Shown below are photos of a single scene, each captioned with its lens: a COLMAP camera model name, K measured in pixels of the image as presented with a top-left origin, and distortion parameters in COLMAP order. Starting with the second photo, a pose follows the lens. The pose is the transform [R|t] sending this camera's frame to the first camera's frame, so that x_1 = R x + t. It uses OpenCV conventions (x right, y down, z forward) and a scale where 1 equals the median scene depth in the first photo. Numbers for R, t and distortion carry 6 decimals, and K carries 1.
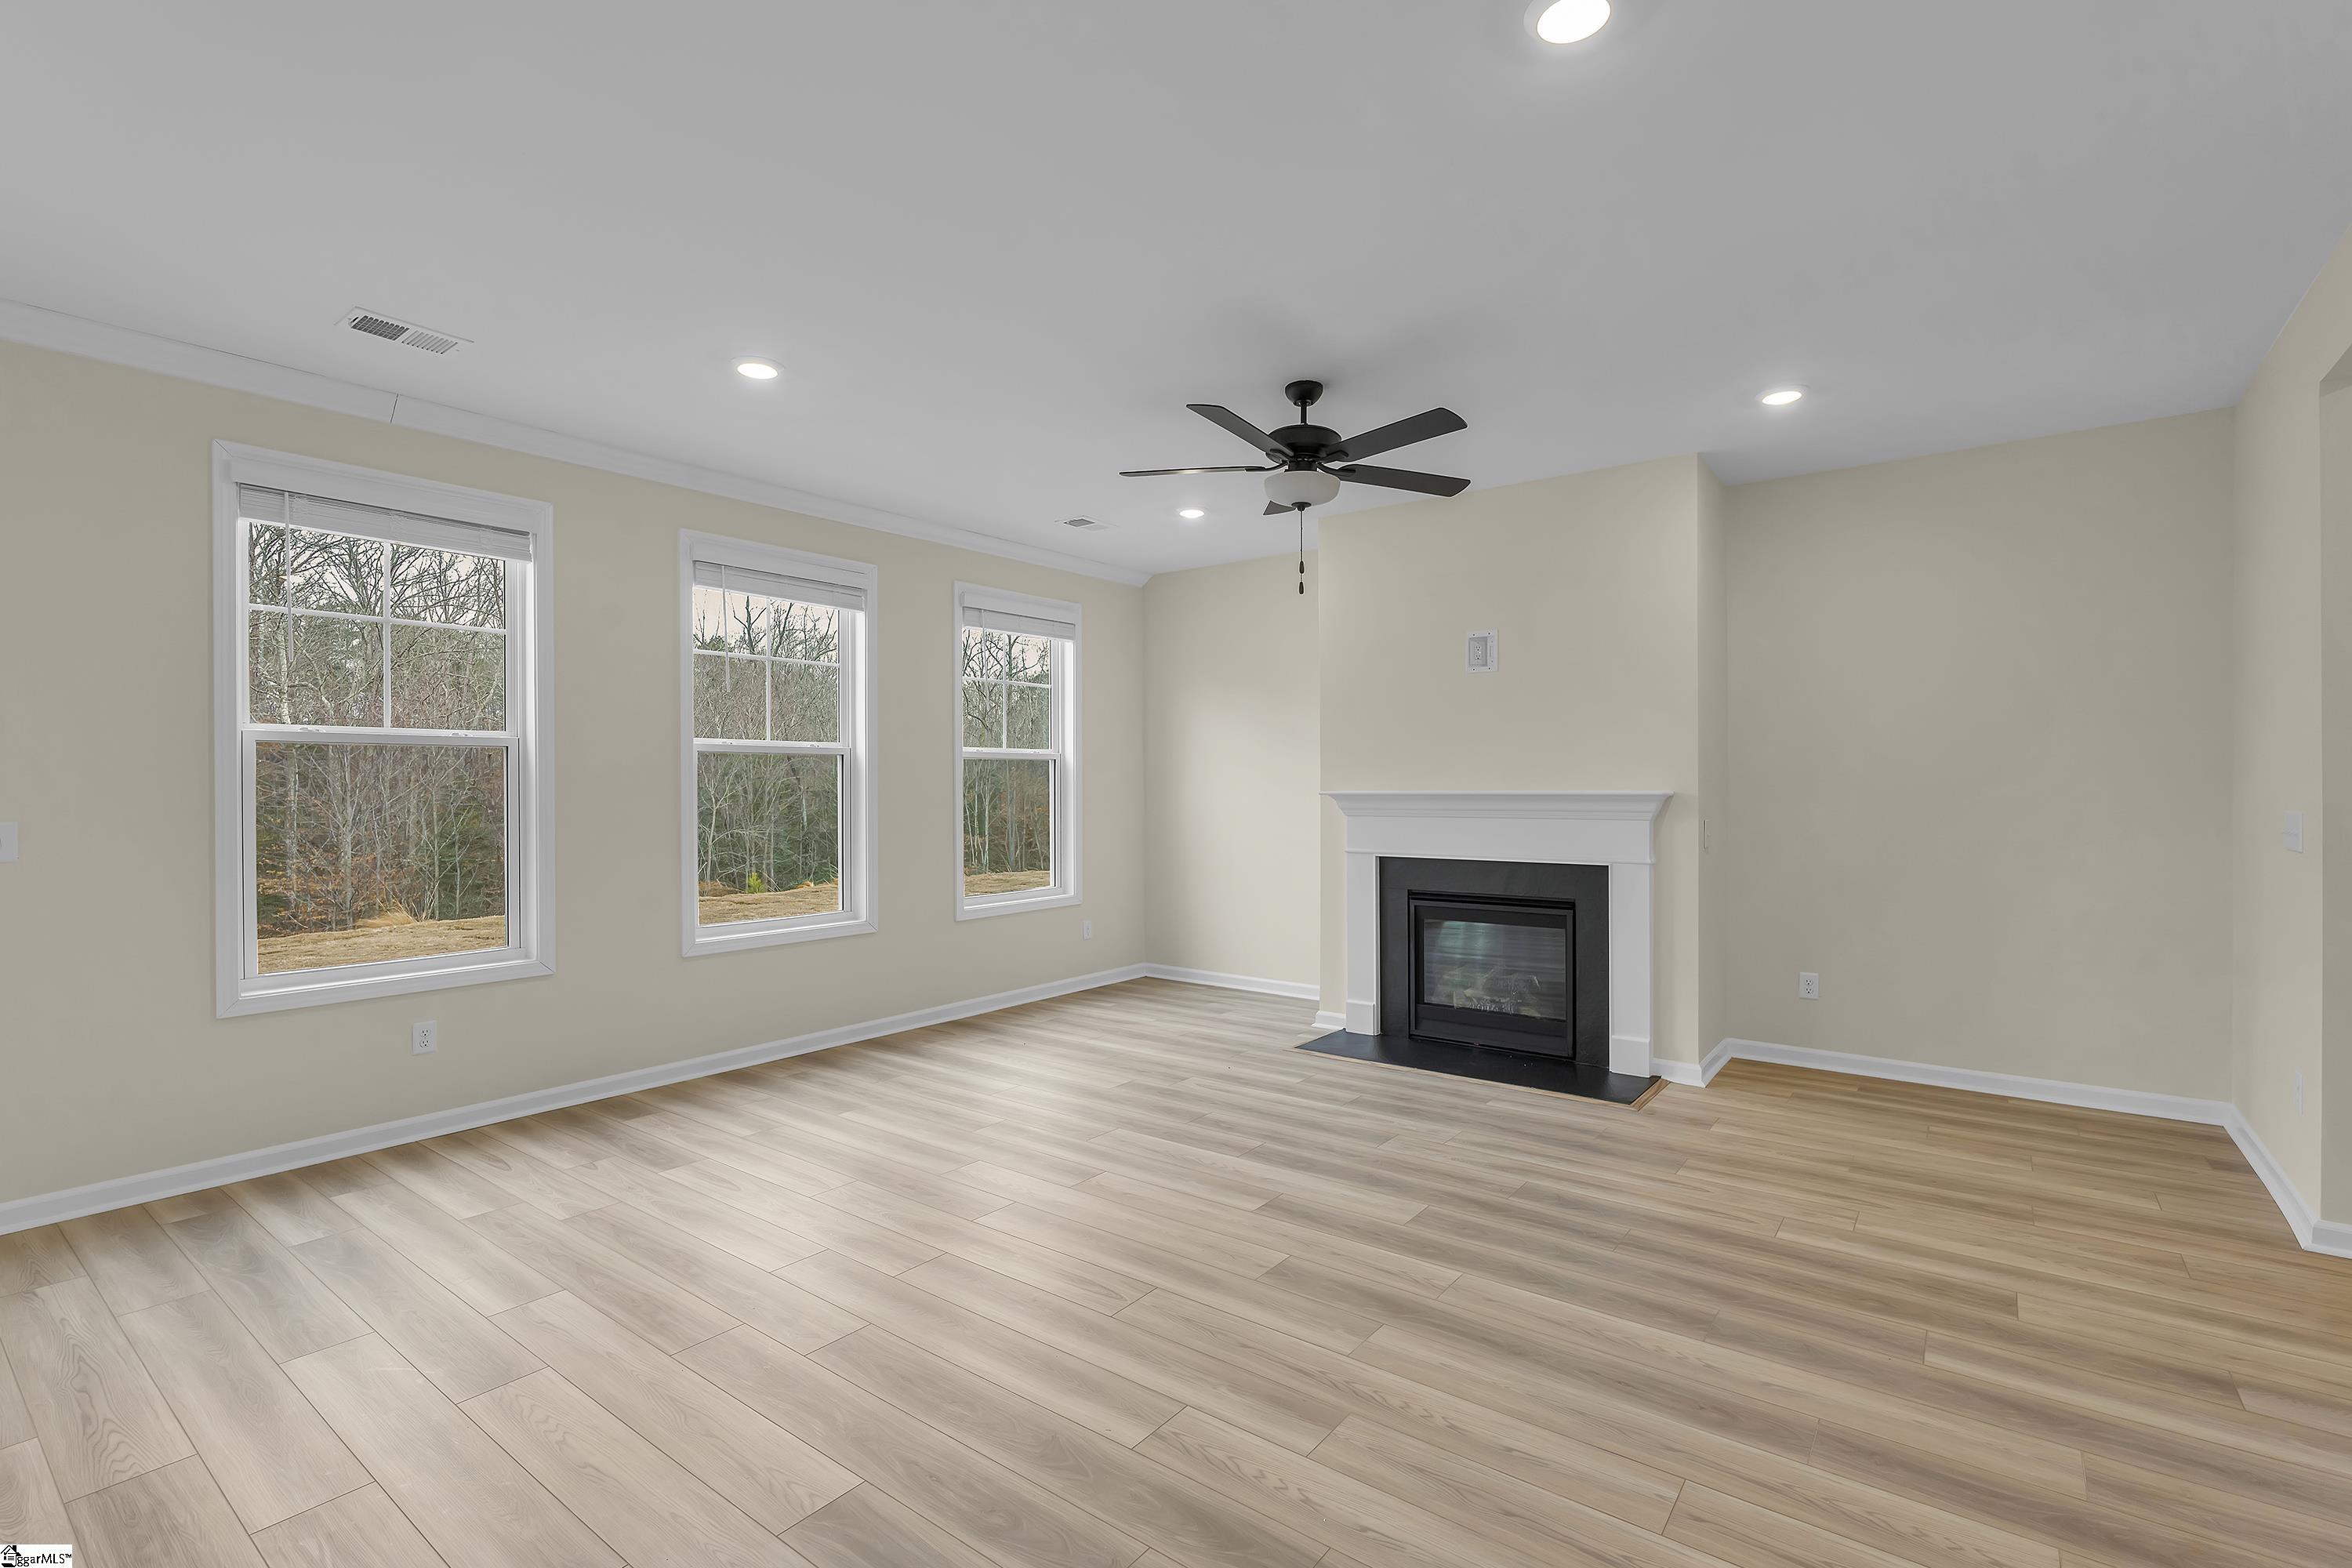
lens RADIAL K [[1030.1, 0, 1171.1], [0, 1030.1, 778.3], [0, 0, 1]] dist [-0.015625, 0.004630]
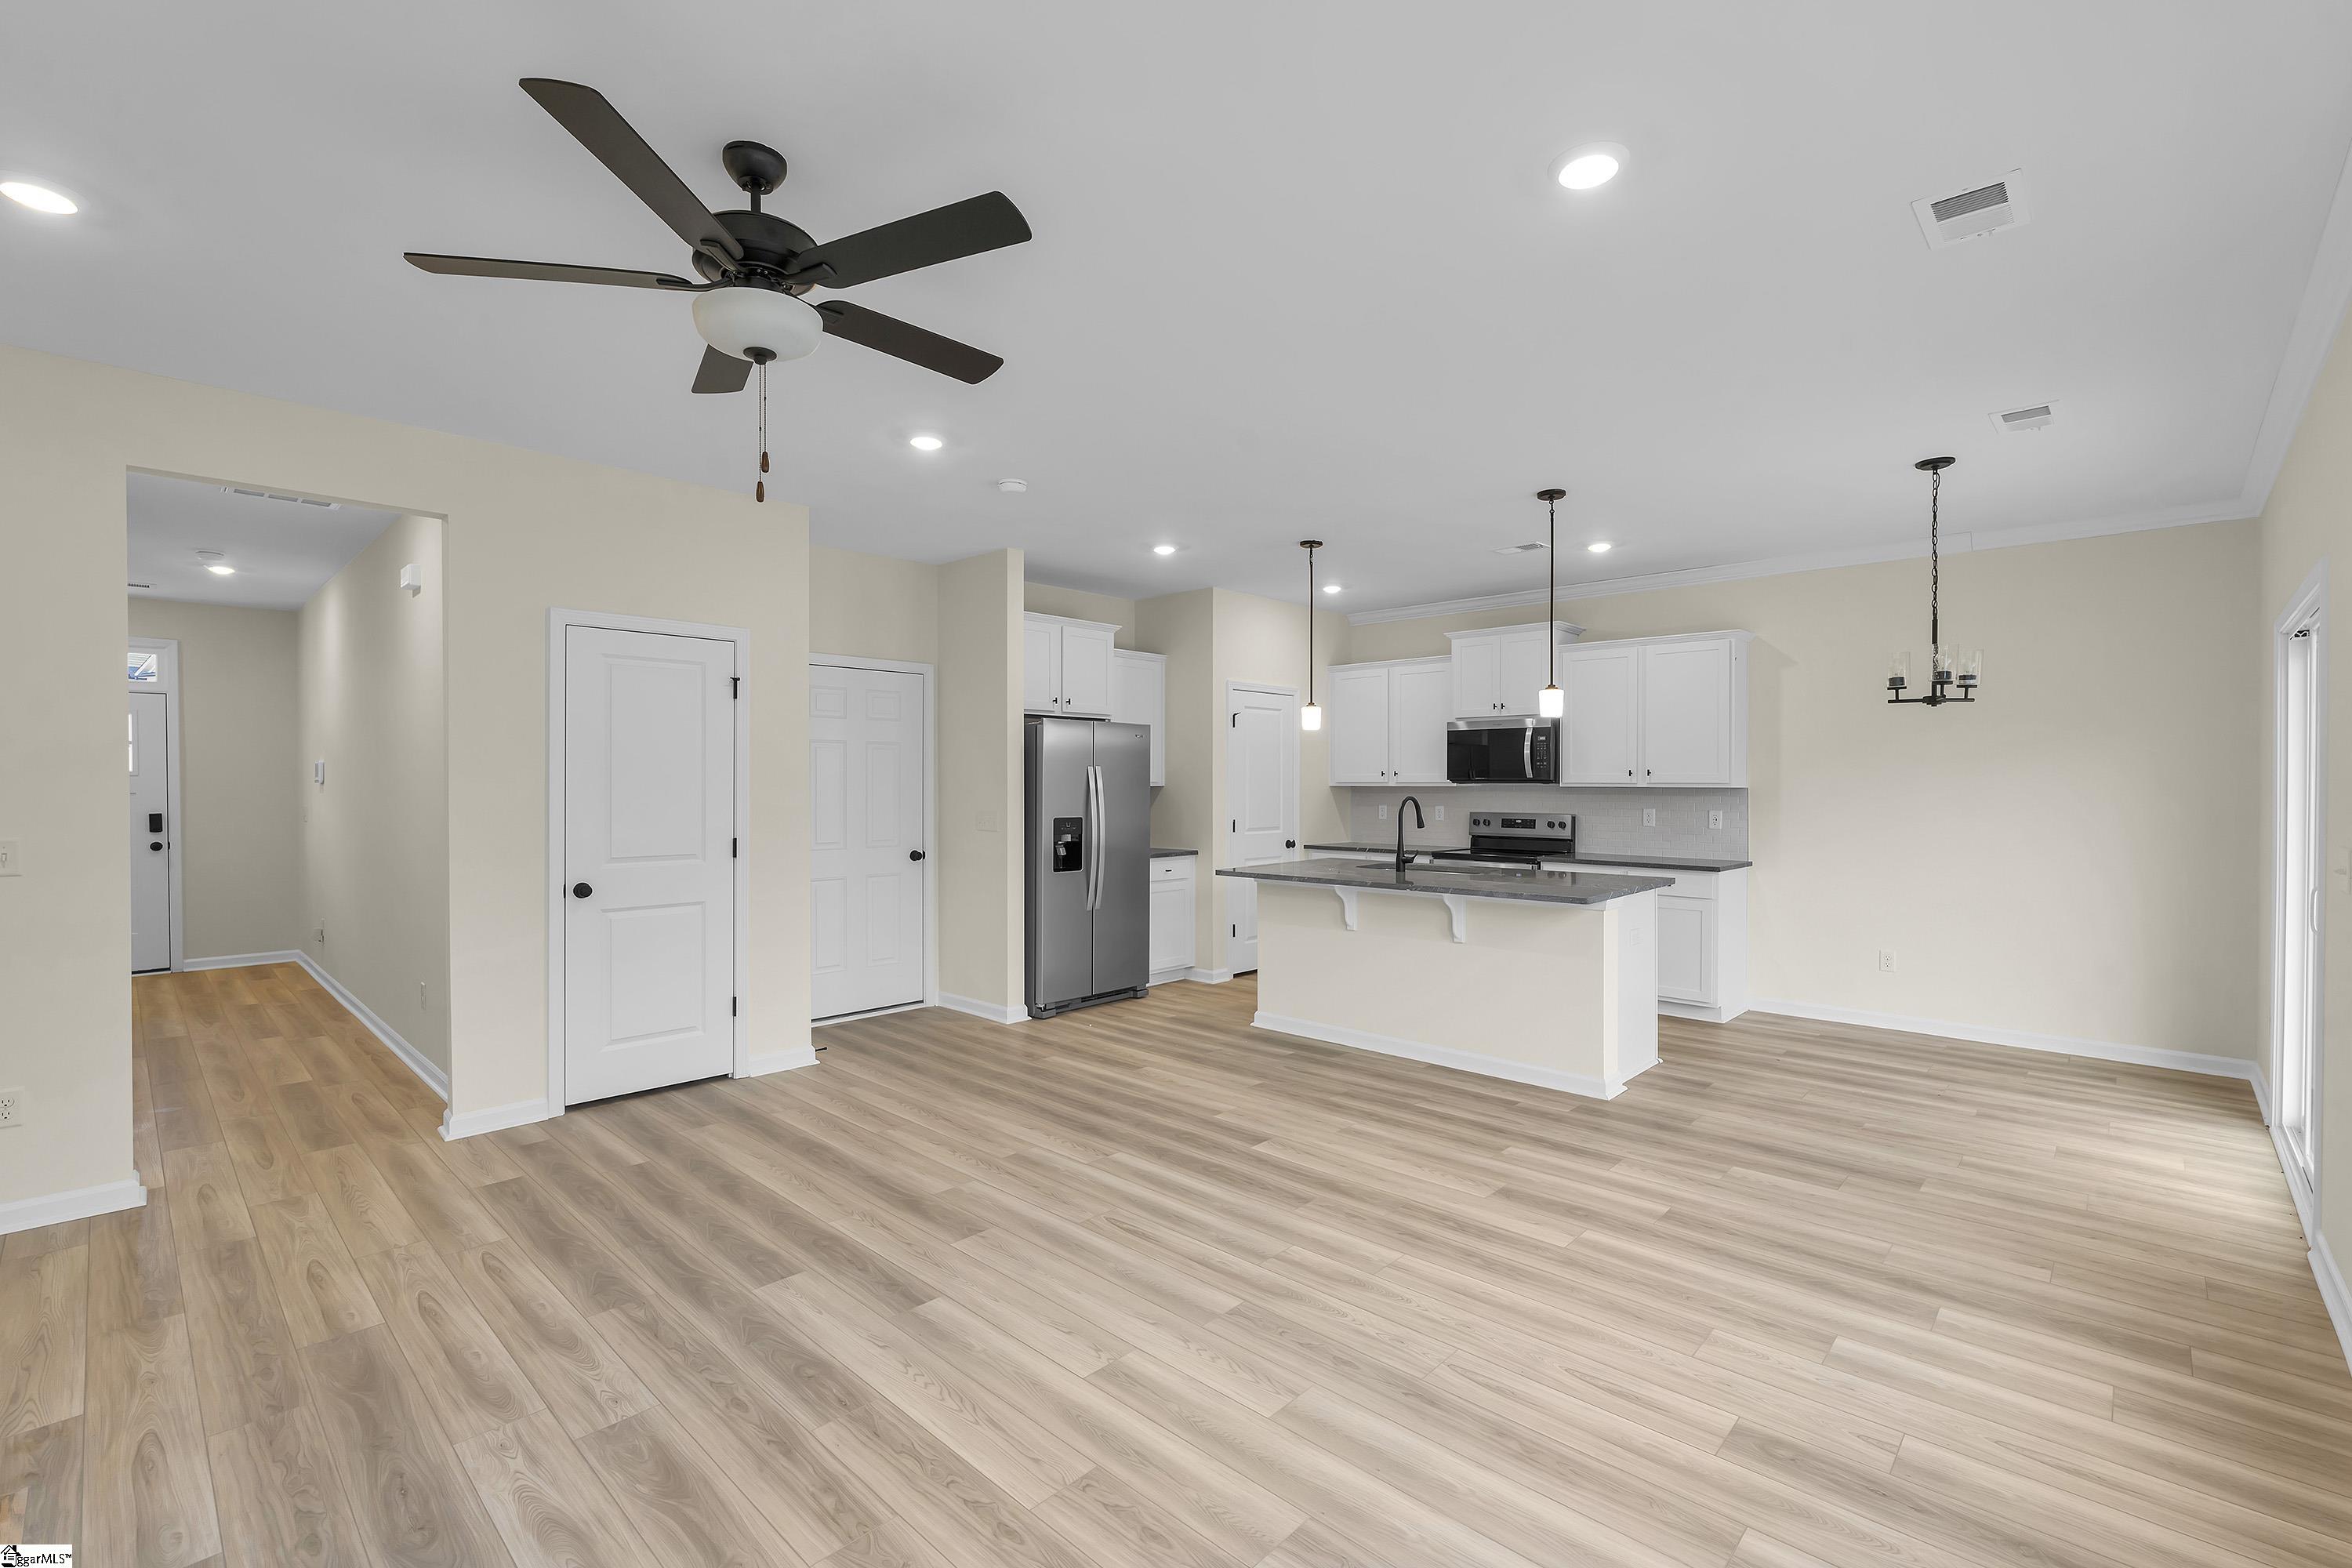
lens RADIAL K [[1030.1, 0, 1212.4], [0, 1030.1, 782.6], [0, 0, 1]] dist [-0.015625, 0.004630]
pose [[-0.997789, 0.009906, 0.065718, -0.148217], [0.010005, 0.999949, 0.001176, -0.017028], [-0.065703, 0.001831, -0.997838, 1.297383]]
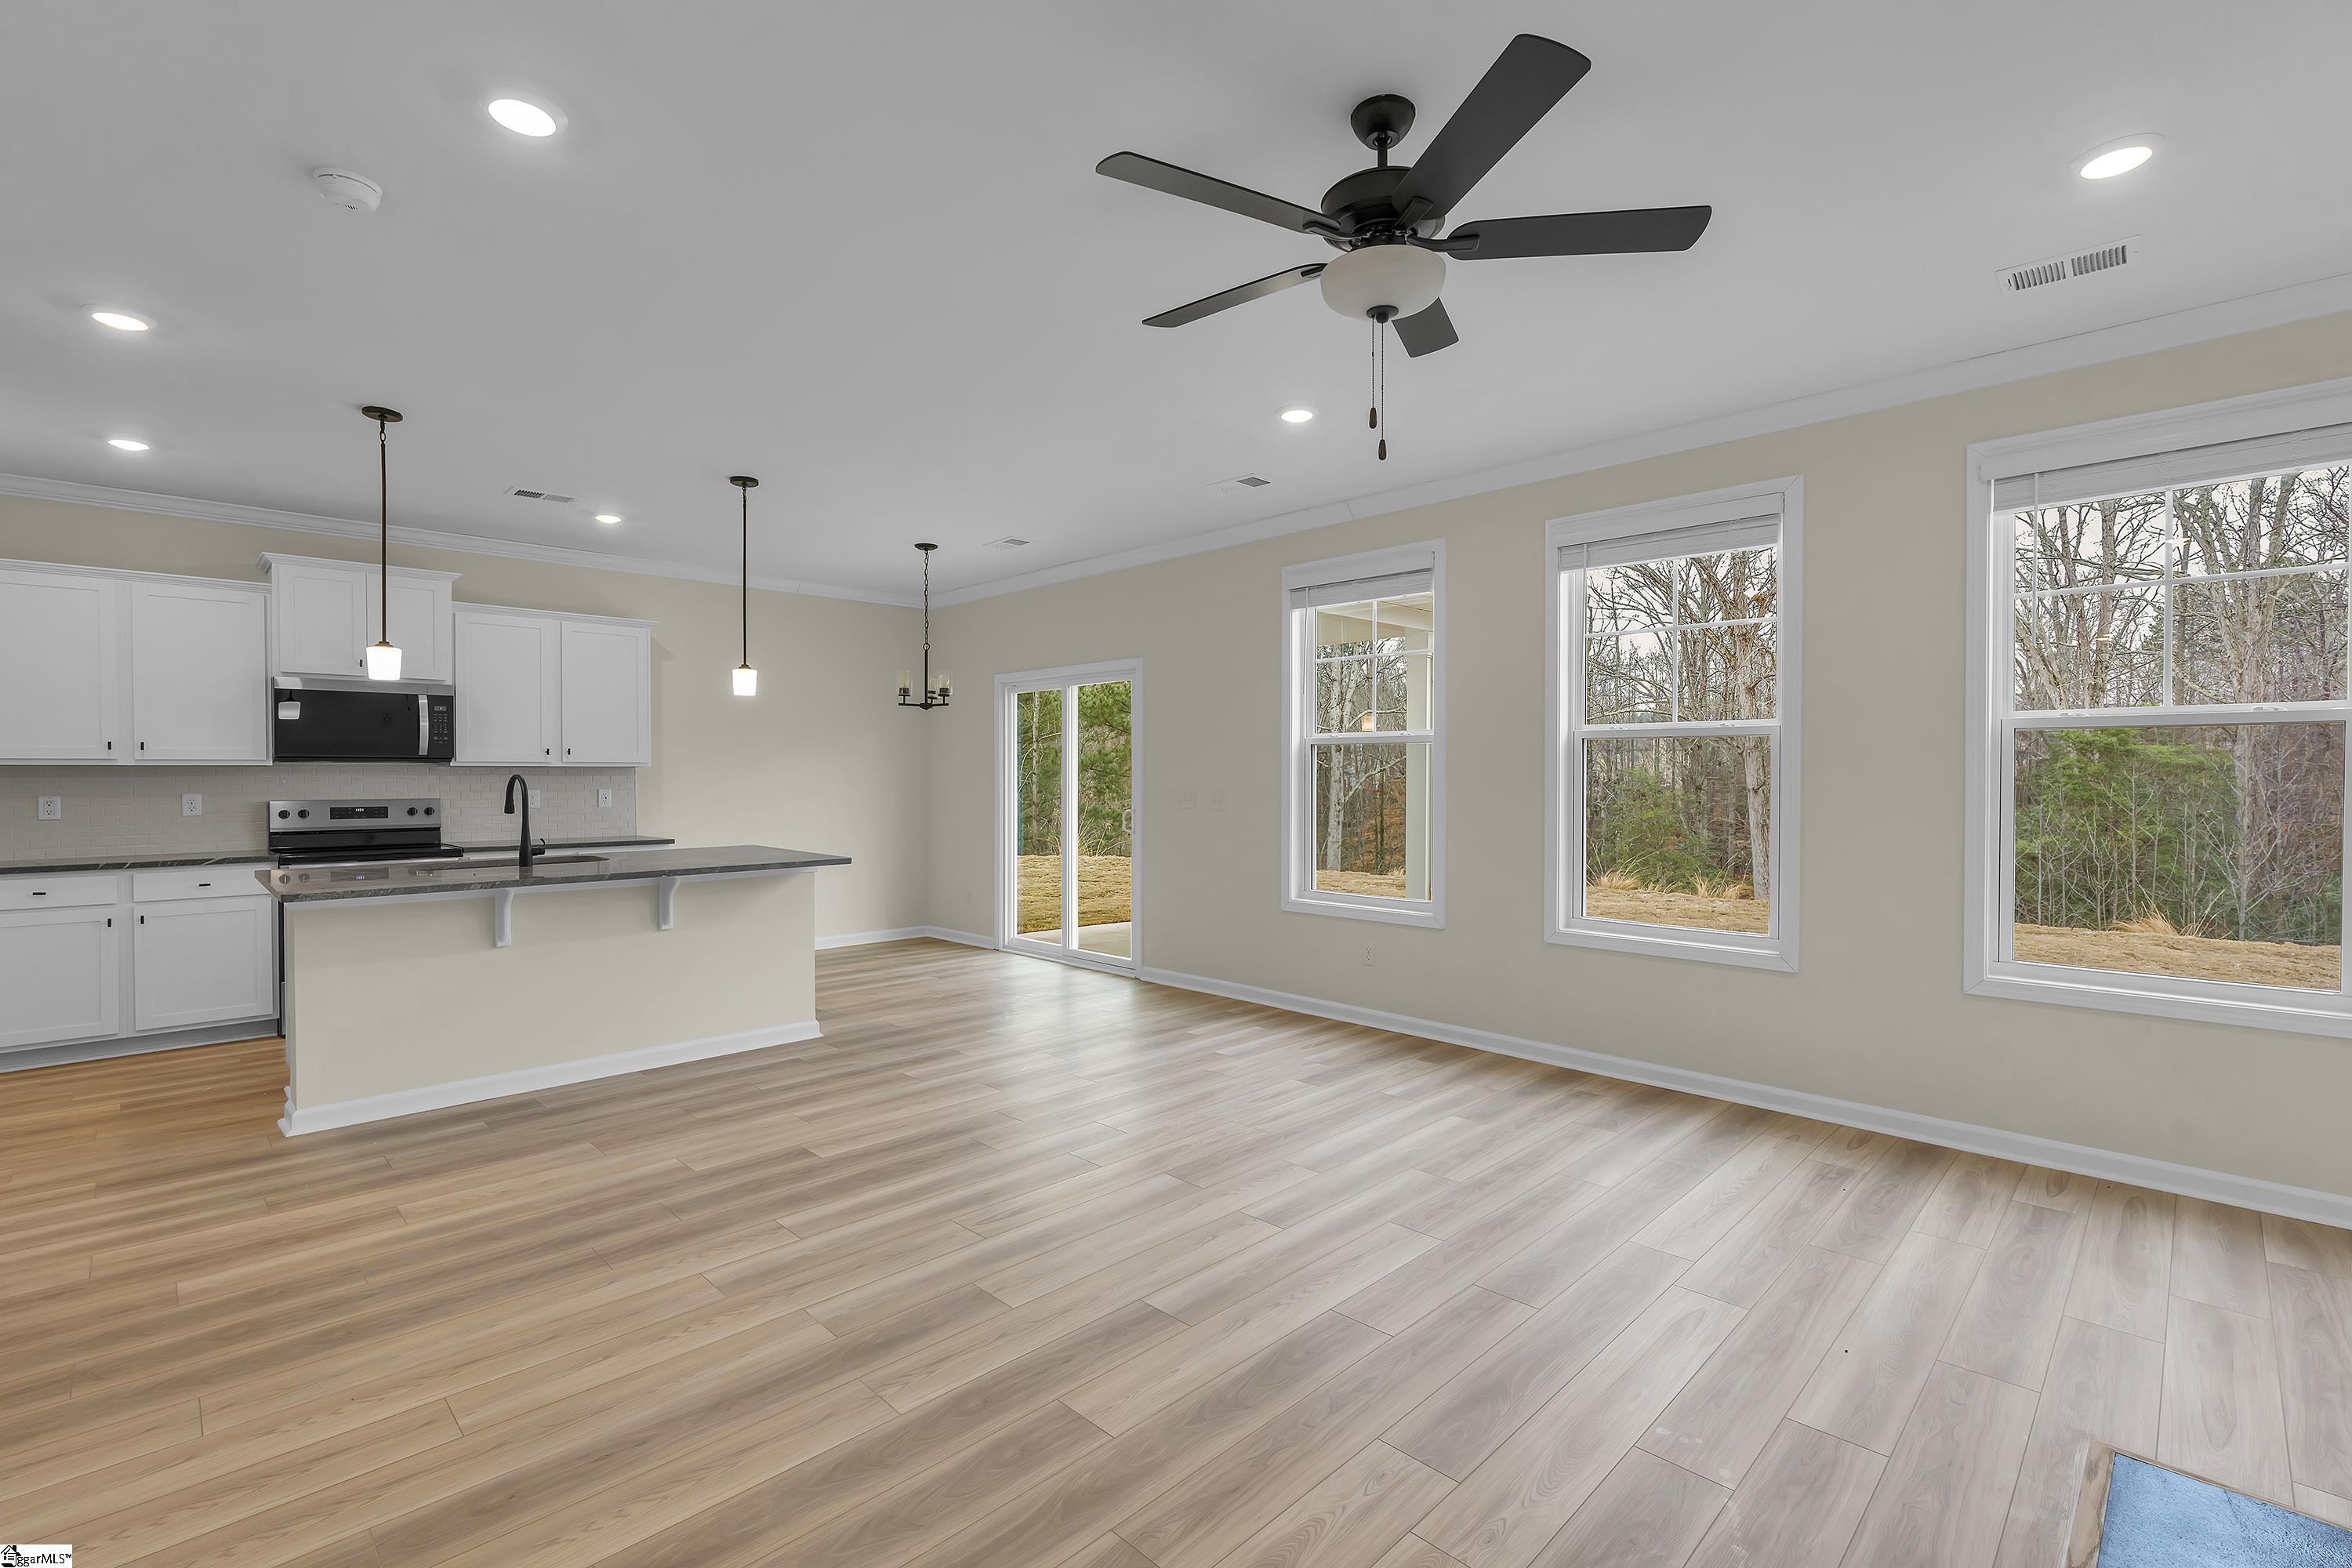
lens RADIAL K [[1030.1, 0, 1140.4], [0, 1030.1, 751.8], [0, 0, 1]] dist [-0.015625, 0.004630]
pose [[-0.124455, -0.015512, -0.992104, 0.614452], [0.002929, 0.999868, -0.016000, 0.002115], [0.992221, -0.004897, -0.124393, 0.764002]]
